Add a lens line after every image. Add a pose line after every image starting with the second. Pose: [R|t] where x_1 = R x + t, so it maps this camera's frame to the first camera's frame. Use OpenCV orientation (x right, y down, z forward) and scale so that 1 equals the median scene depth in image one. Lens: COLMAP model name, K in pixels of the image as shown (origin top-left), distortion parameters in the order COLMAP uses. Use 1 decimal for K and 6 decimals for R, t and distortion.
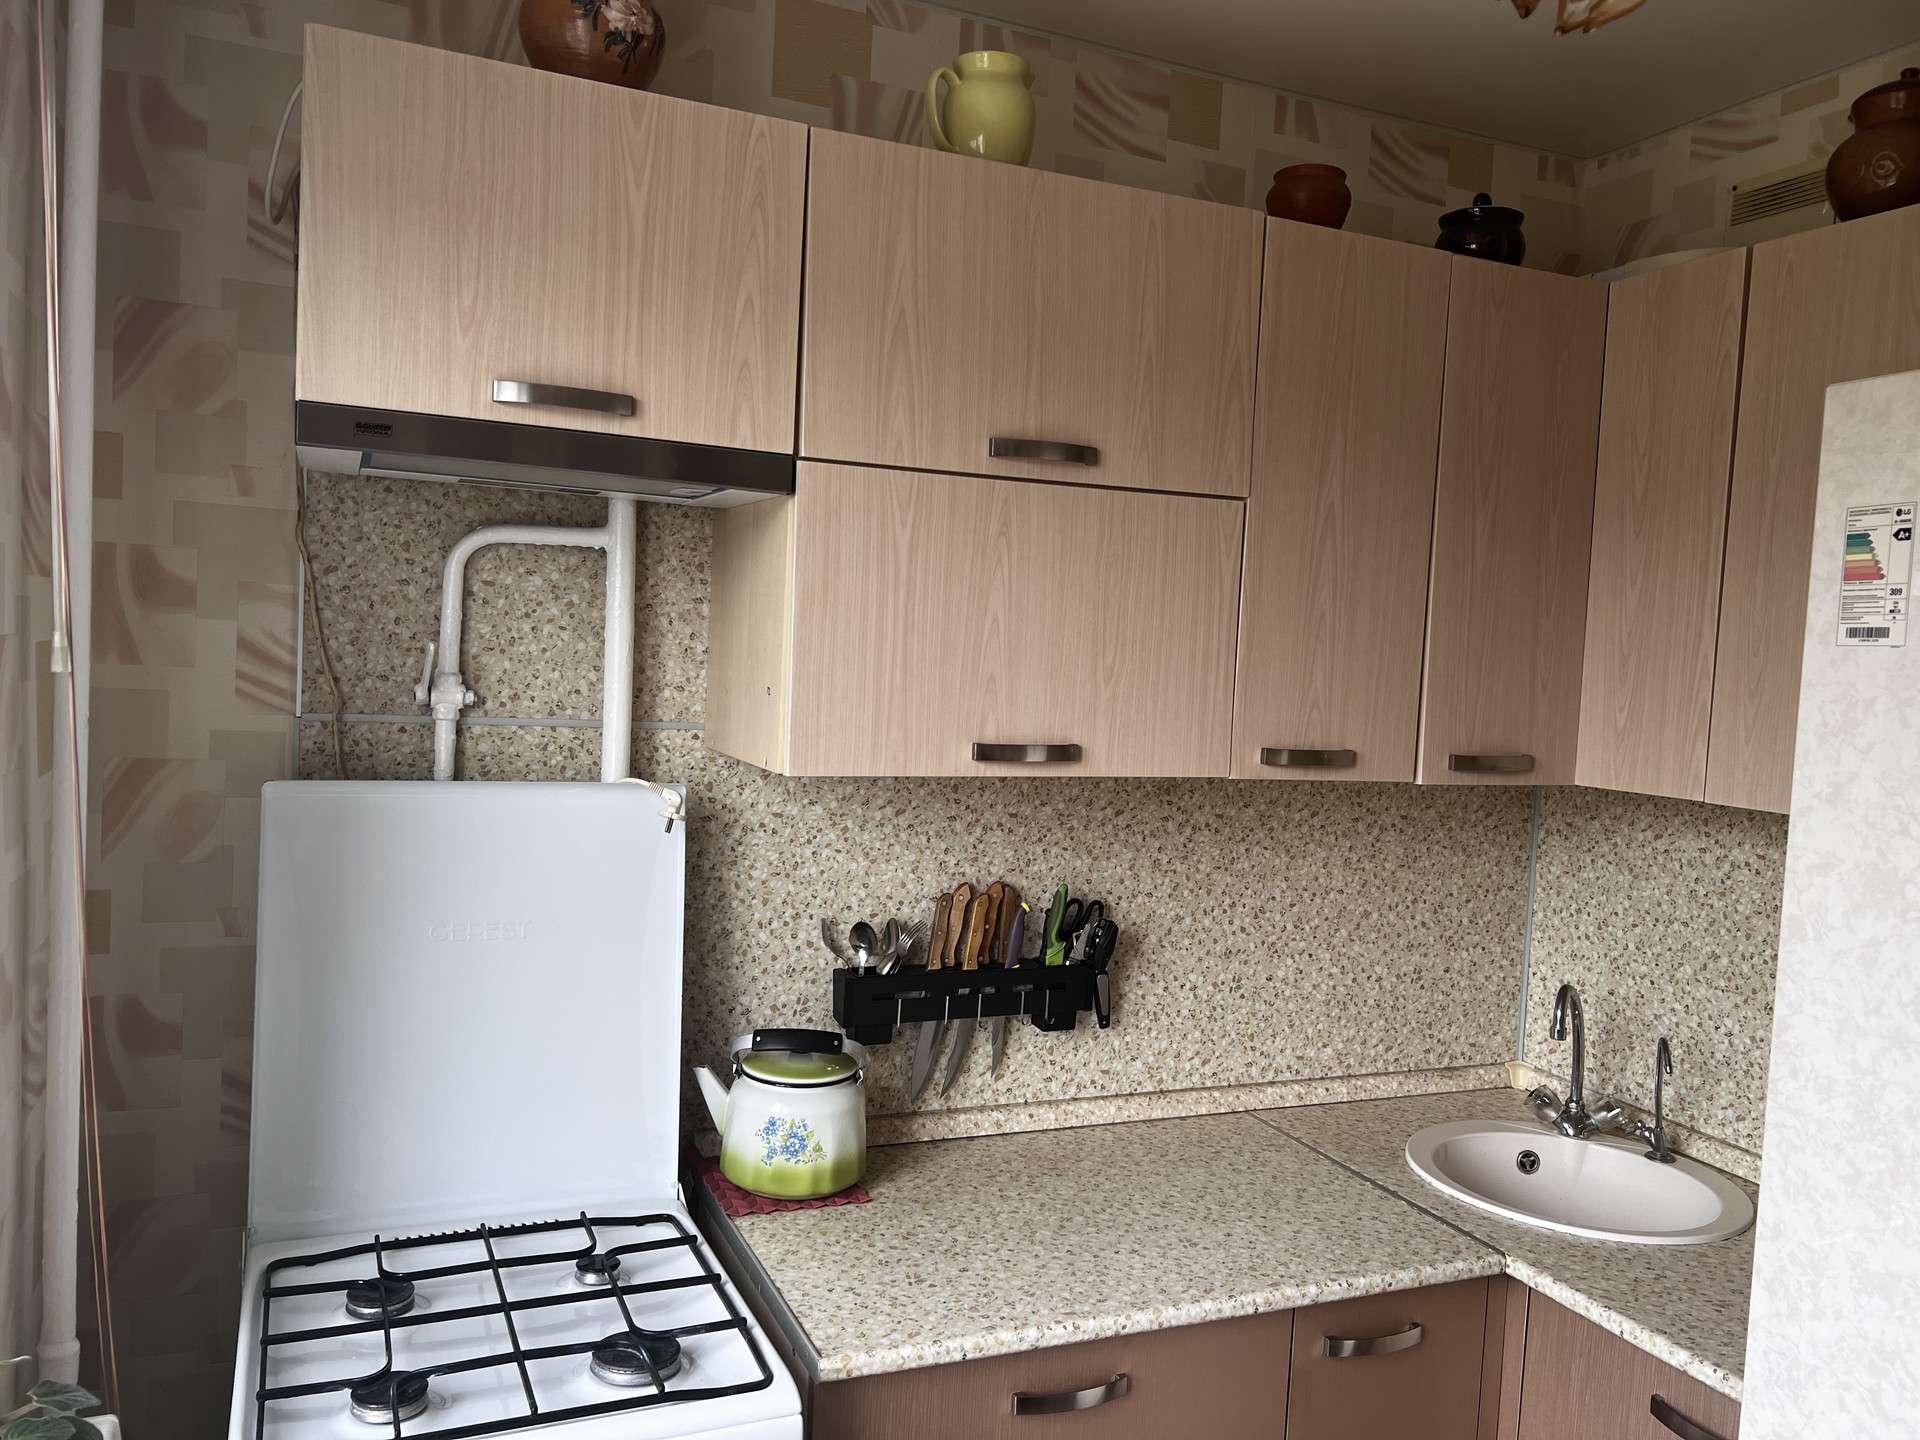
lens RADIAL K [[1445.9, 0, 961.2], [0, 1445.9, 725.5], [0, 0, 1]] dist [0.074478, -0.083429]
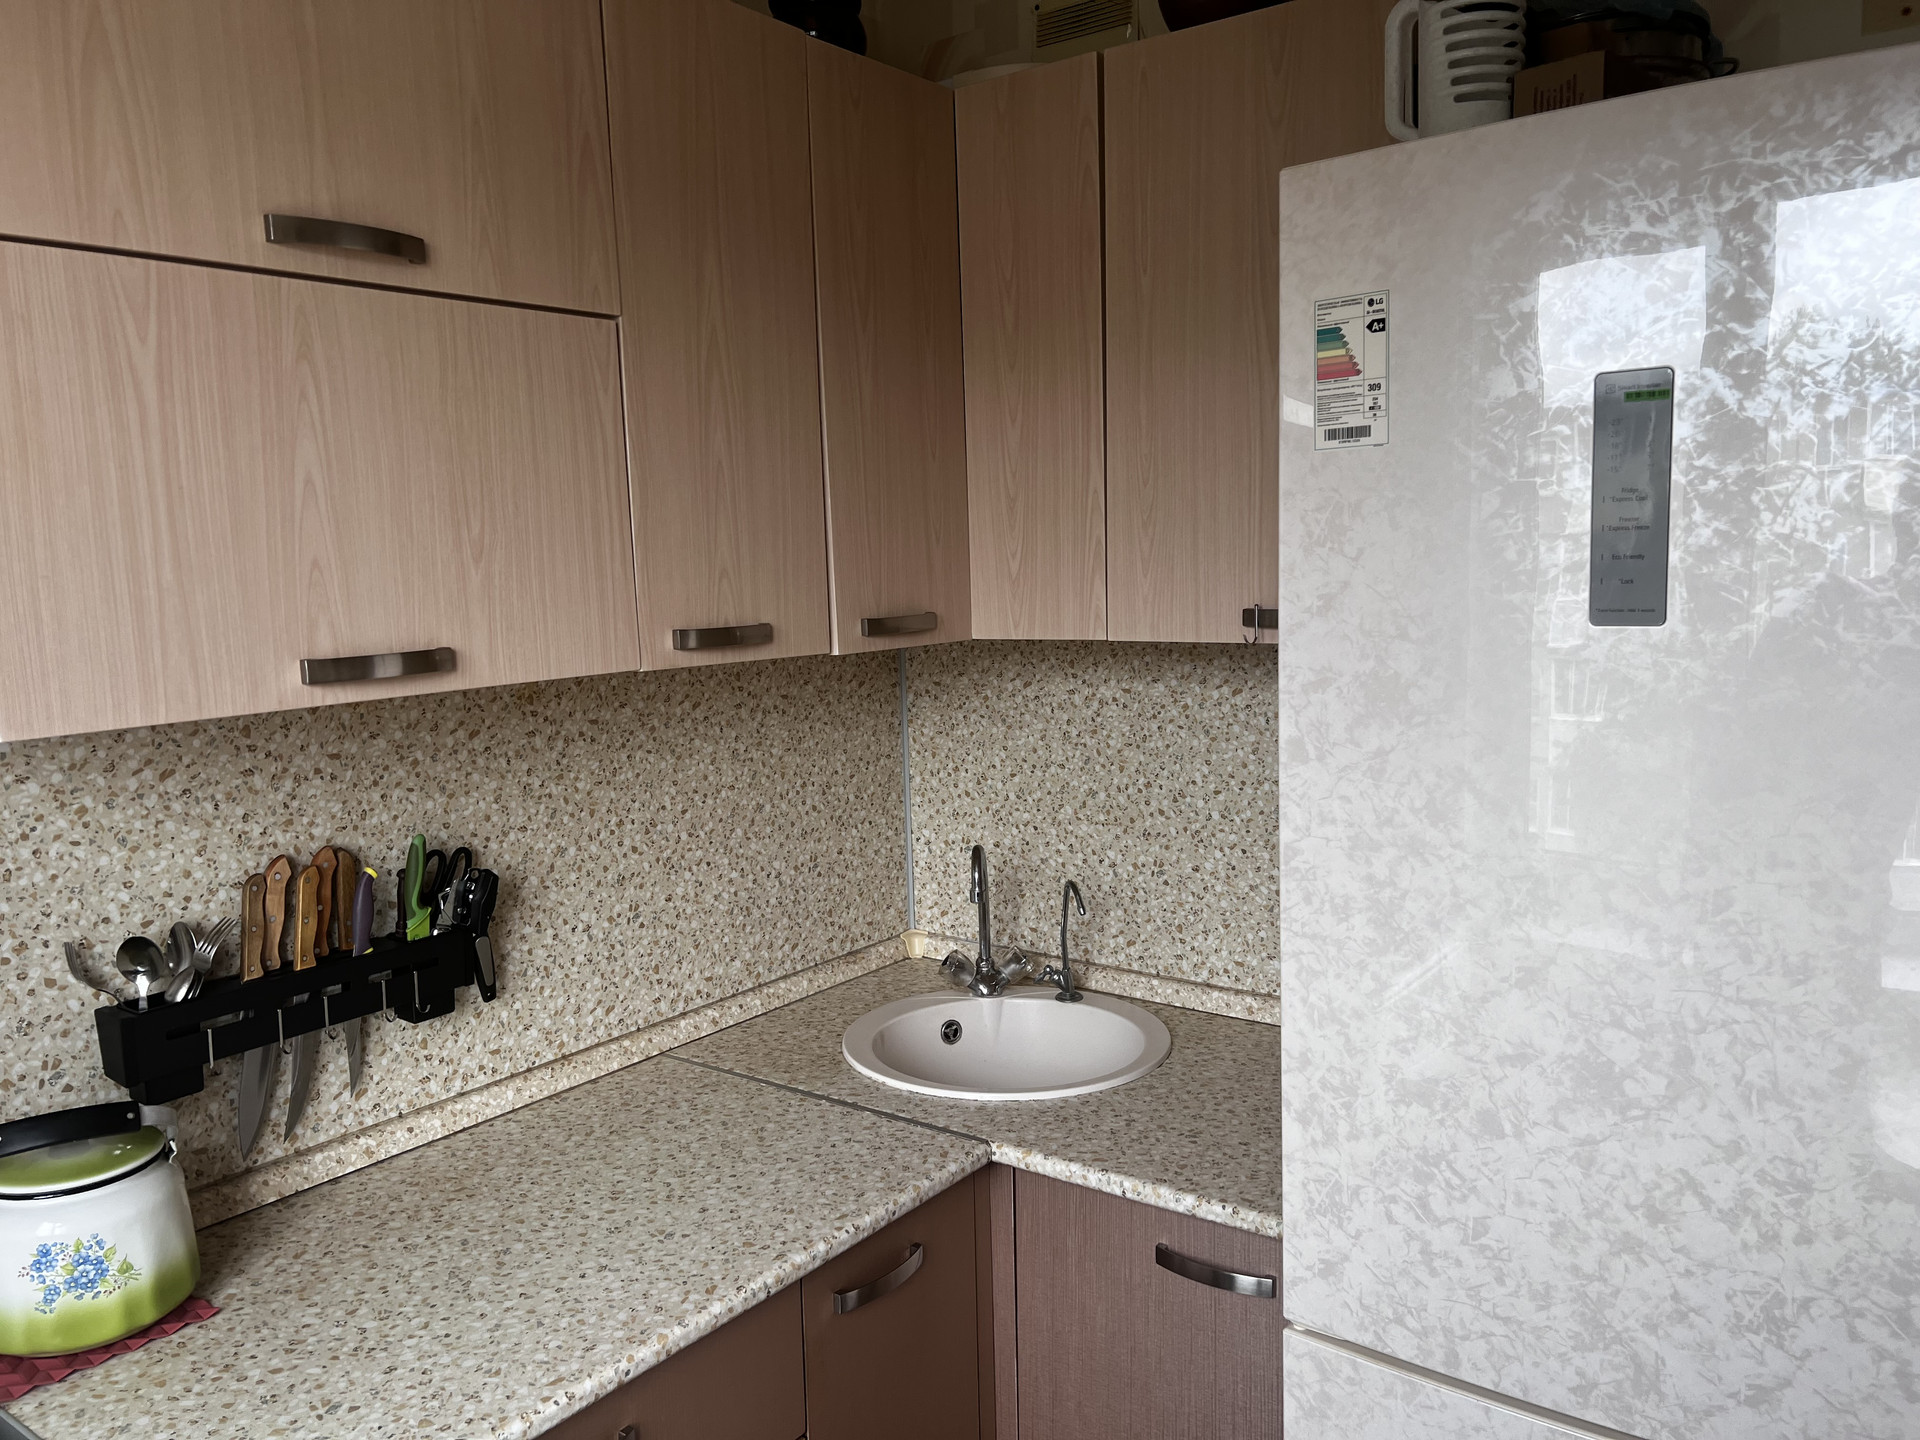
lens RADIAL K [[1445.9, 0, 961.2], [0, 1445.9, 725.5], [0, 0, 1]] dist [0.074478, -0.083429]
pose [[0.863110, -0.133220, 0.487128, -0.051692], [0.099200, 0.990511, 0.095120, 0.006017], [-0.495178, -0.033776, 0.868135, 0.176163]]
